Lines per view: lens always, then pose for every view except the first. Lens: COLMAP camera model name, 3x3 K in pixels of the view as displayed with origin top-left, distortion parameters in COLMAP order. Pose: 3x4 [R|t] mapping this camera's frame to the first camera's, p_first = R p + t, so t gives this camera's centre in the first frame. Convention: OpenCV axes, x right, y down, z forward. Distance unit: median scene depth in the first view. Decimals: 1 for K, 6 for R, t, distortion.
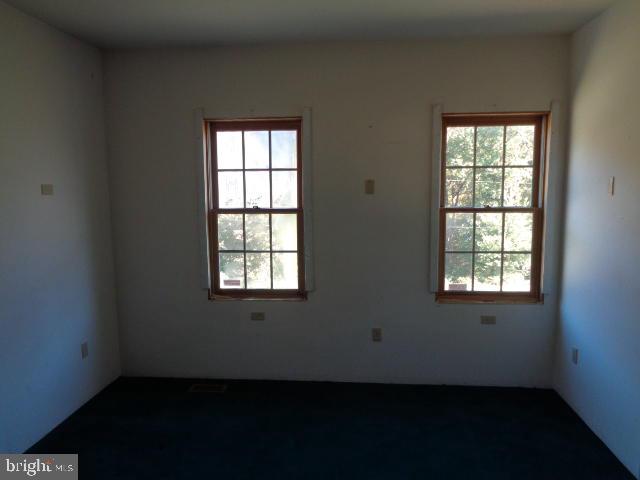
lens RADIAL K [[575.6, 0, 319.3], [0, 575.6, 240.0], [0, 0, 1]] dist [0.007083, -0.003082]
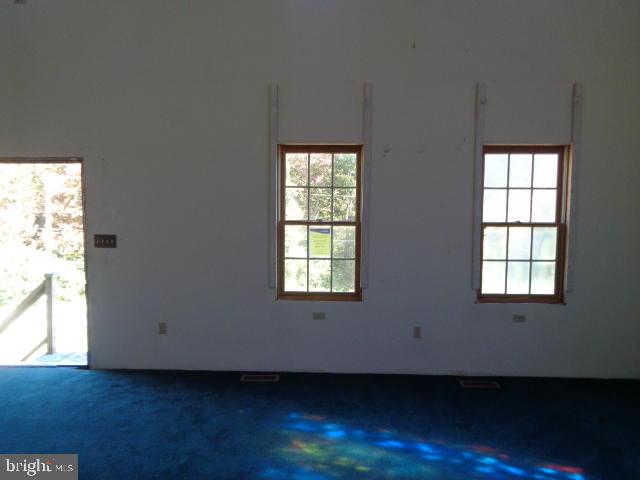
lens RADIAL K [[500.3, 0, 319.6], [0, 500.3, 238.5], [0, 0, 1]] dist [-0.060987, 0.000936]
pose [[0.998969, 0.008679, 0.044555, -0.534465], [-0.007783, 0.999764, -0.020262, -0.000748], [-0.044721, 0.019894, 0.998801, 0.049811]]
